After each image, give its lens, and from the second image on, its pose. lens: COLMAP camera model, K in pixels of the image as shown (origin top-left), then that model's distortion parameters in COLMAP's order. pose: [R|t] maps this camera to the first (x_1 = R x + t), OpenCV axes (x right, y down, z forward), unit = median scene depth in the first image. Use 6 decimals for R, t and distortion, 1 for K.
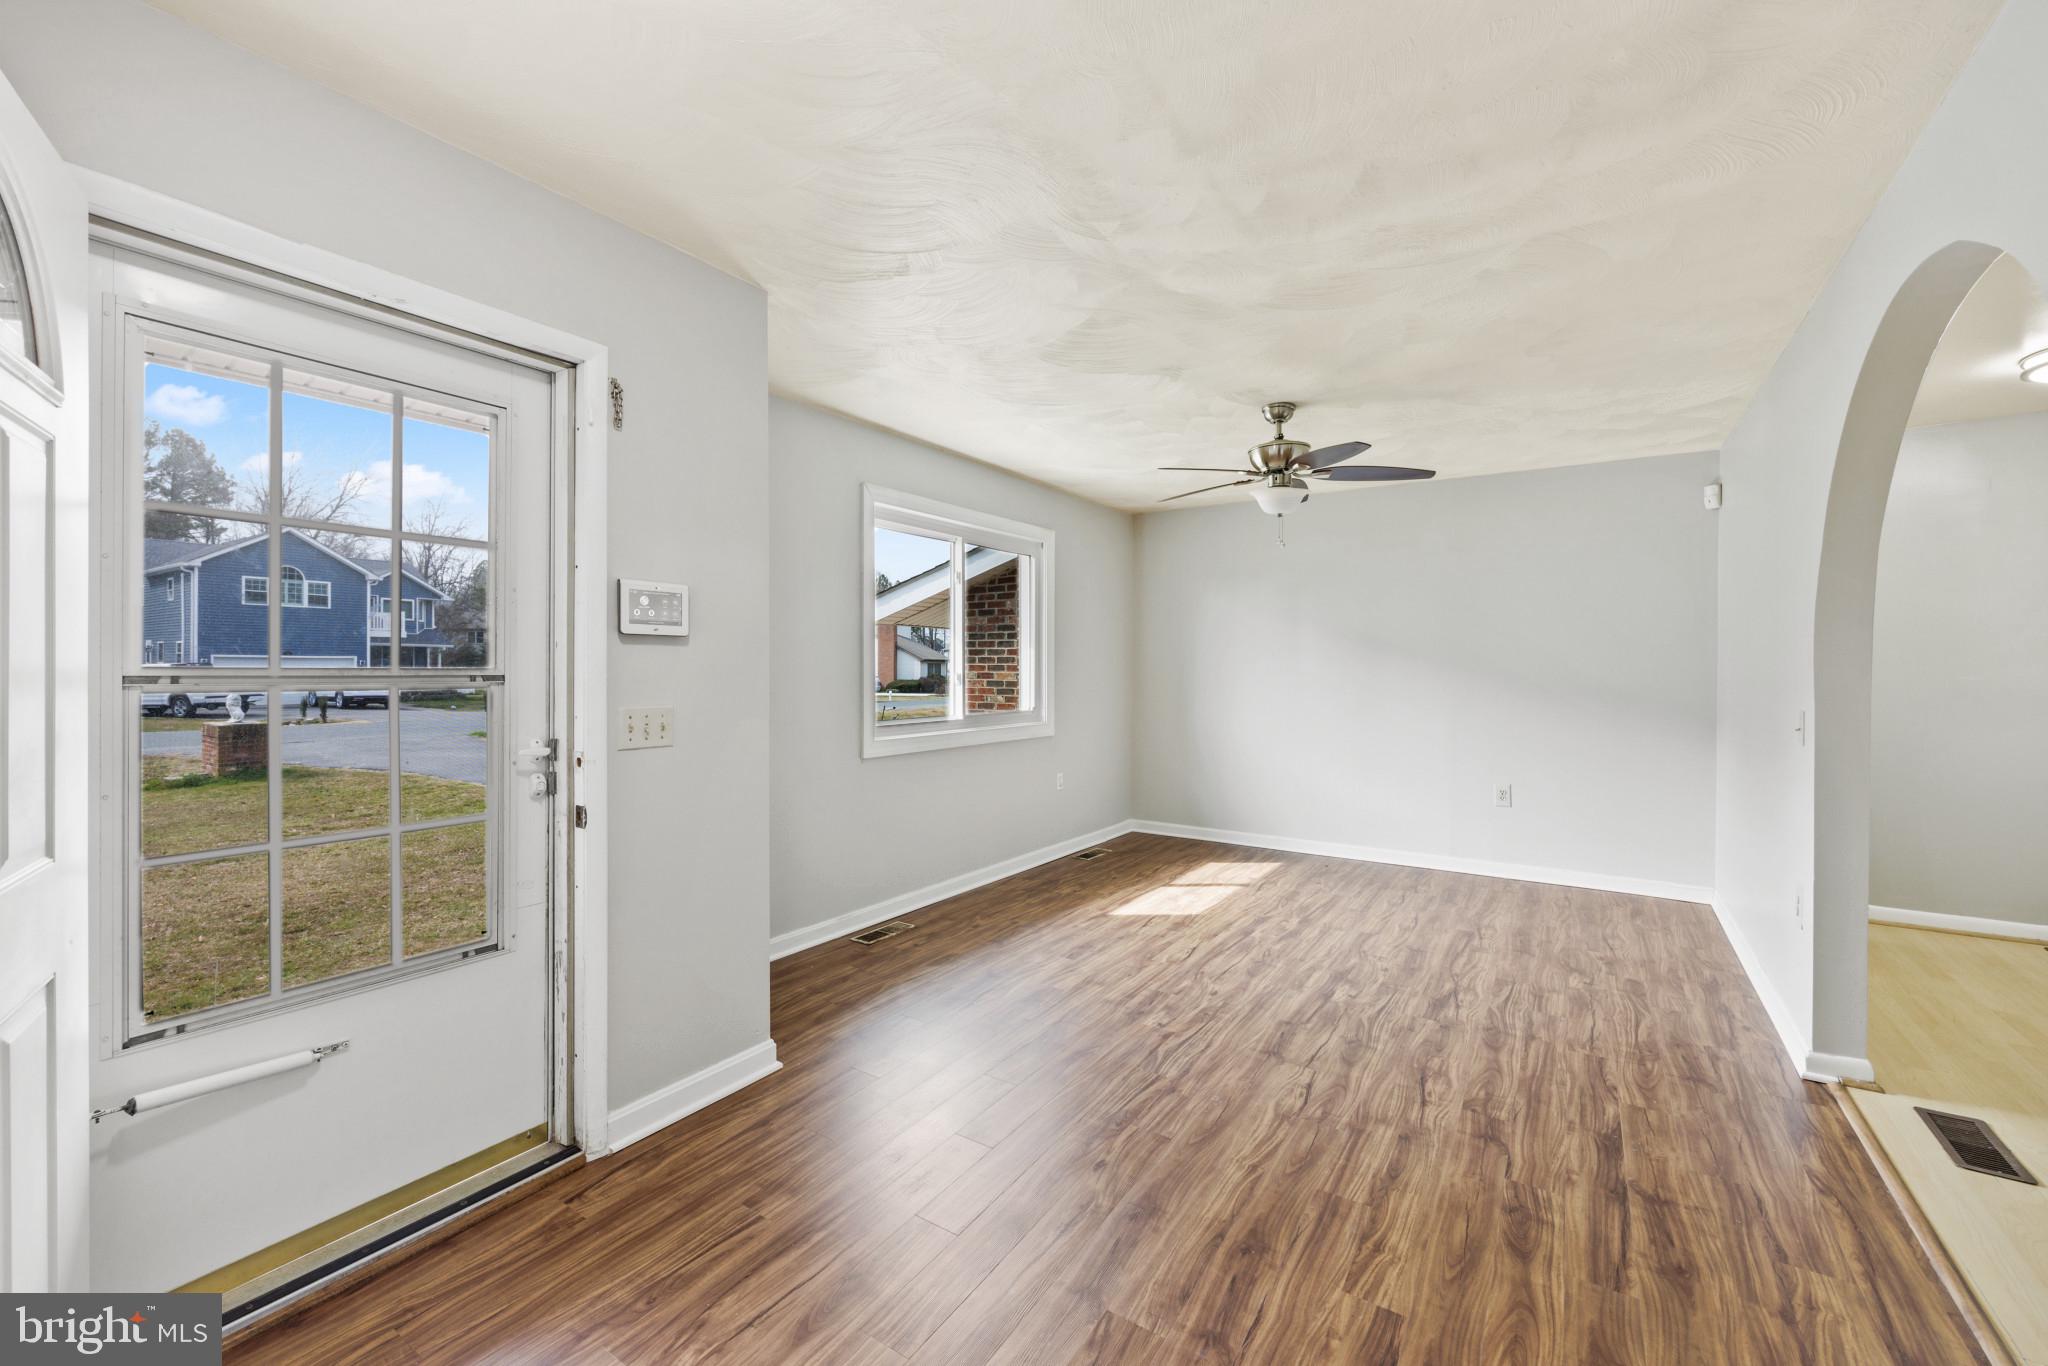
lens RADIAL K [[835.7, 0, 1006.5], [0, 835.7, 671.9], [0, 0, 1]] dist [-0.008007, 0.000798]
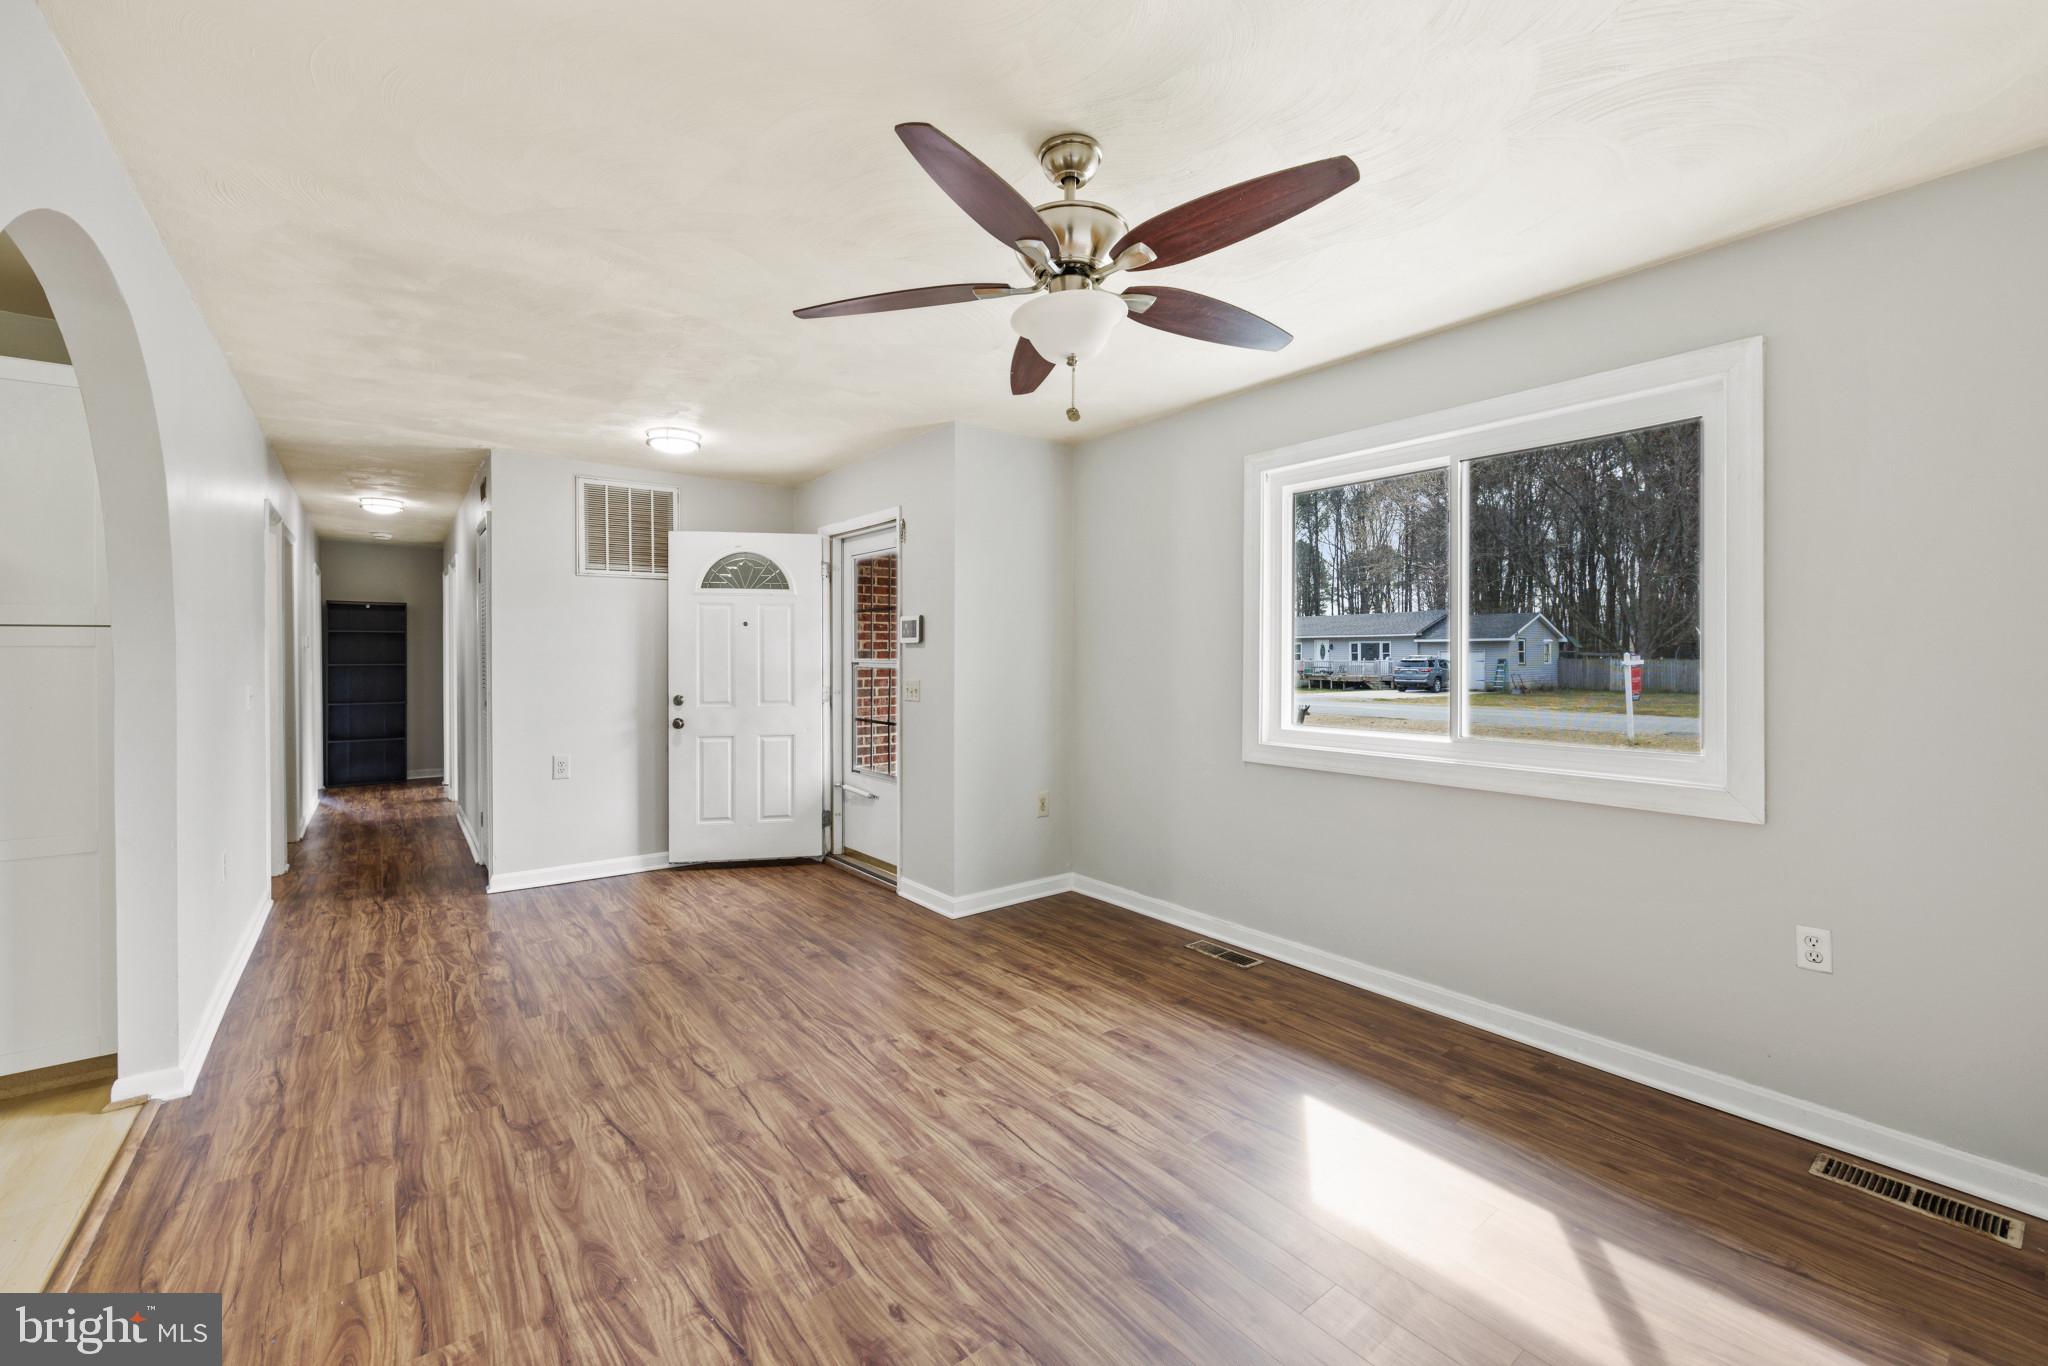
lens RADIAL K [[835.7, 0, 1030.1], [0, 835.7, 653.3], [0, 0, 1]] dist [-0.008007, 0.000798]
pose [[-0.303335, -0.006278, -0.952863, 1.095746], [-0.005735, 0.999972, -0.004763, -0.009140], [0.952867, 0.004019, -0.303362, 1.514032]]
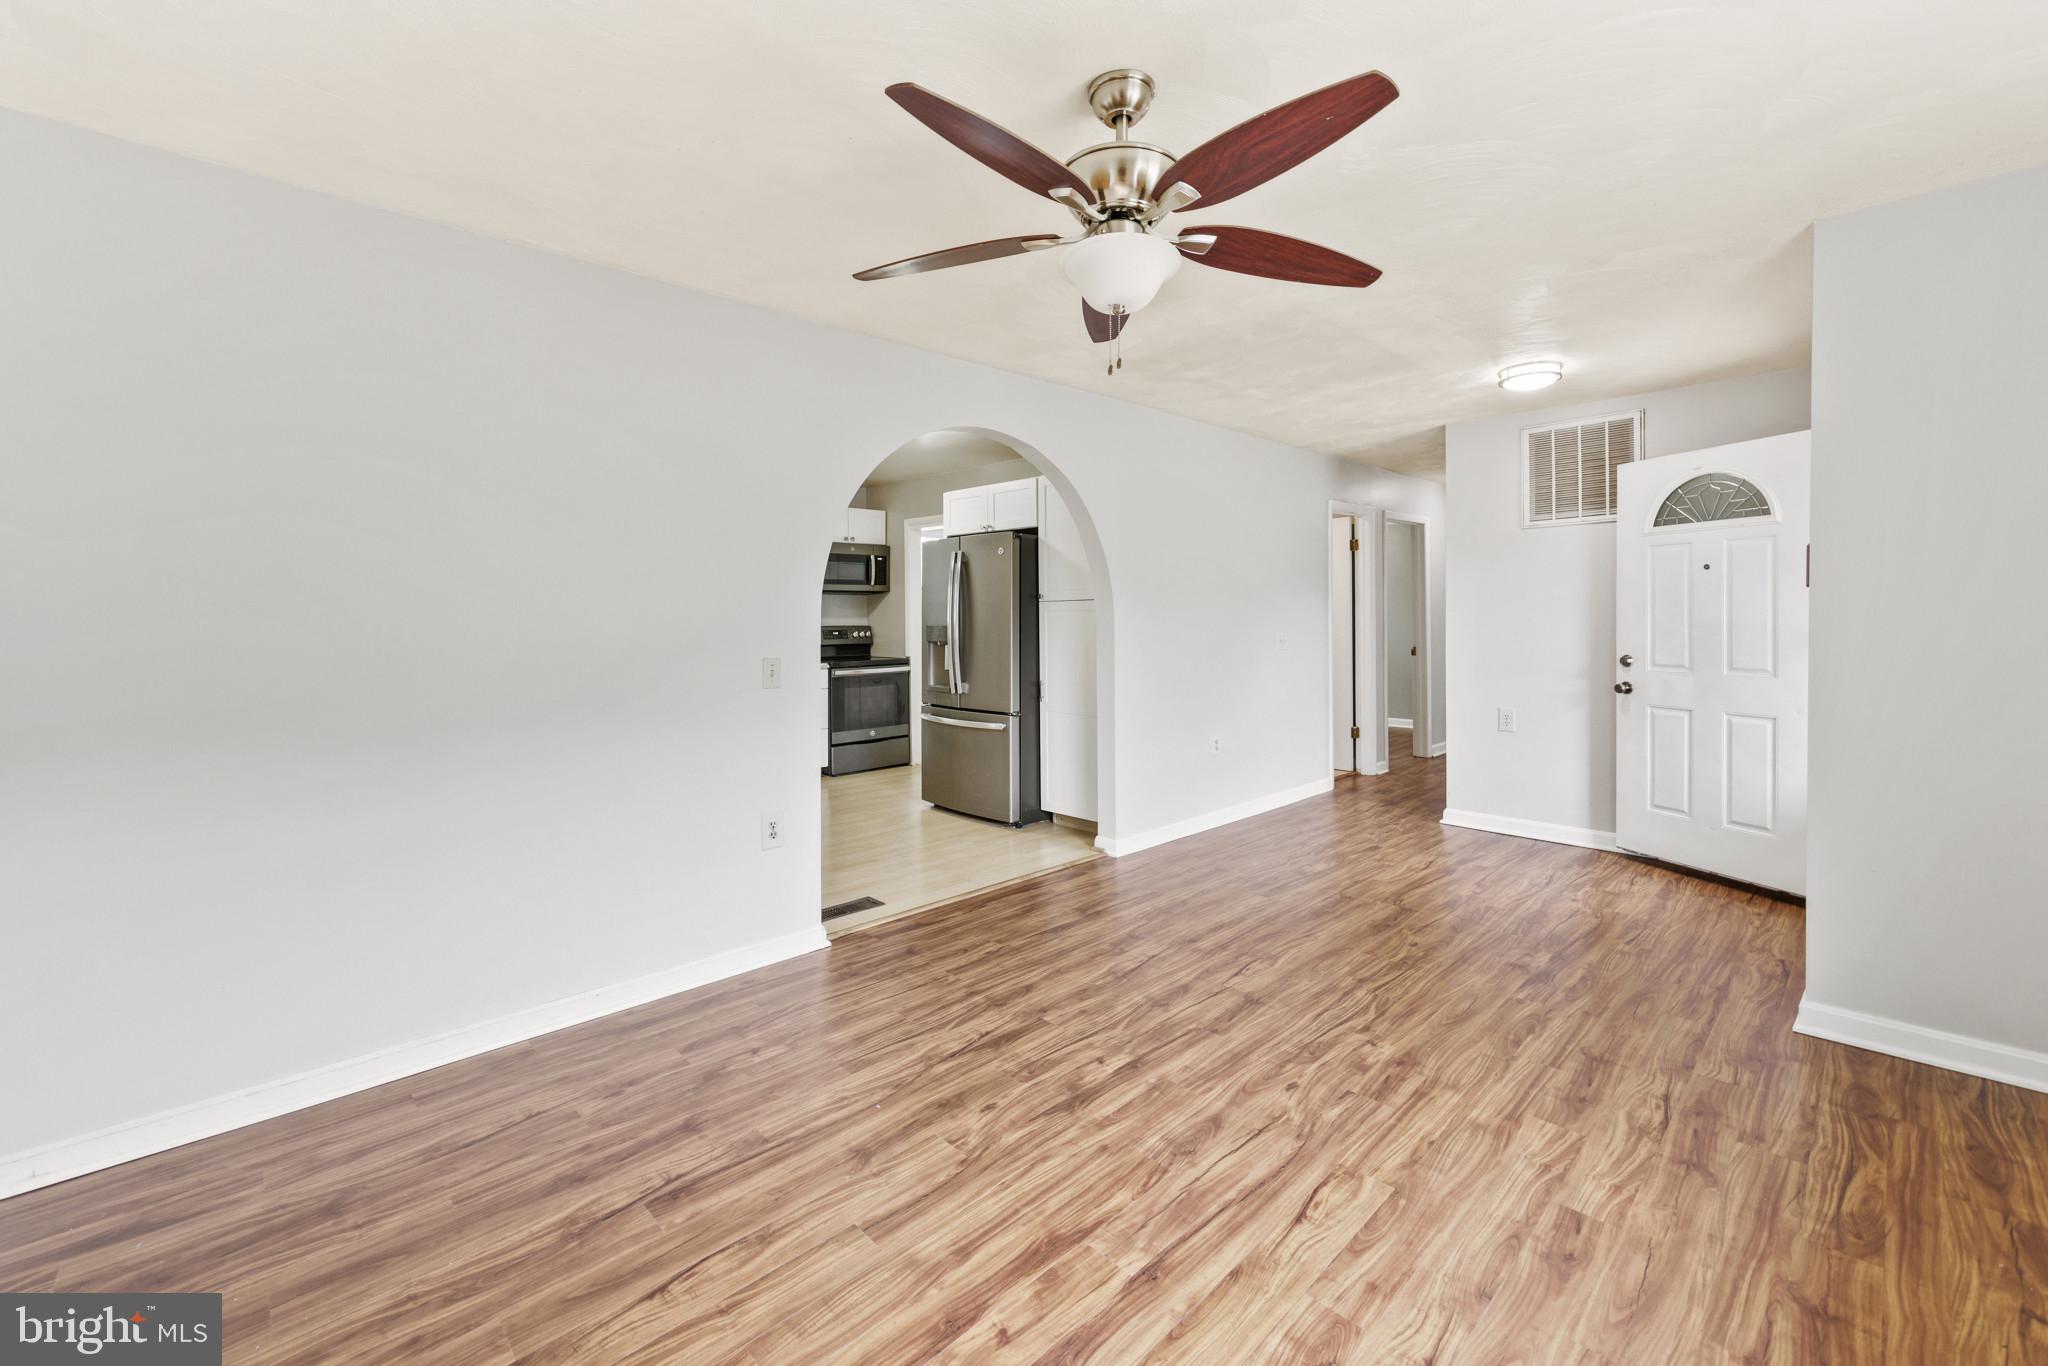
lens RADIAL K [[835.7, 0, 1011.4], [0, 835.7, 627.6], [0, 0, 1]] dist [-0.008007, 0.000798]
pose [[-0.976240, 0.006346, 0.216599, 0.376701], [0.010962, 0.999738, 0.020115, -0.016981], [-0.216414, 0.022011, -0.976053, 1.999697]]
